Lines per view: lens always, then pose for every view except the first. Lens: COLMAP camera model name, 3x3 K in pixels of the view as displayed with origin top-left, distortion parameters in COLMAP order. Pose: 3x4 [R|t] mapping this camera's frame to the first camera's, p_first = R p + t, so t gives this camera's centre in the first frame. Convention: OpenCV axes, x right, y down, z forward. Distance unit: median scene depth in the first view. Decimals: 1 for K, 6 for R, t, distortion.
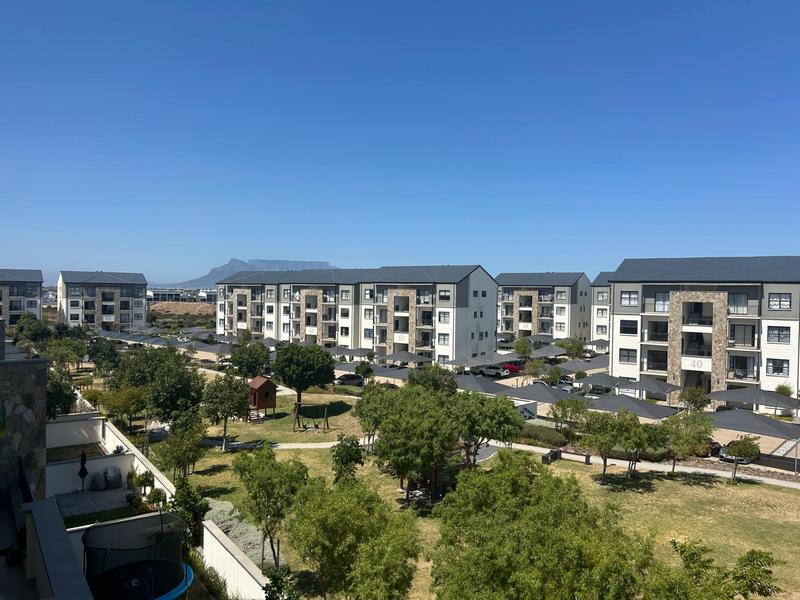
lens RADIAL K [[601.4, 0, 404.7], [0, 601.4, 298.4], [0, 0, 1]] dist [0.072525, -0.082910]
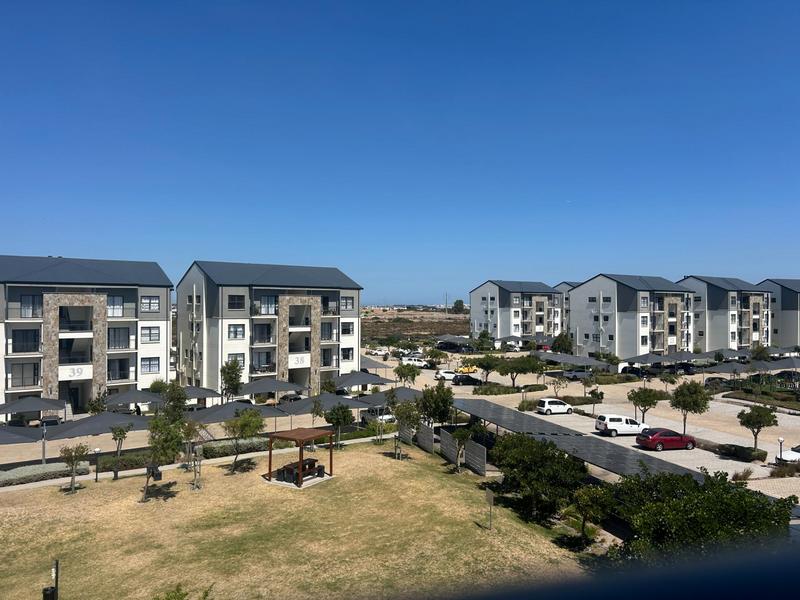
lens RADIAL K [[601.4, 0, 407.9], [0, 601.4, 301.9], [0, 0, 1]] dist [0.072525, -0.082910]
pose [[0.299080, -0.016858, 0.954079, -0.487221], [0.013206, 0.999821, 0.013527, -0.011068], [-0.954137, 0.008554, 0.299250, 0.448783]]
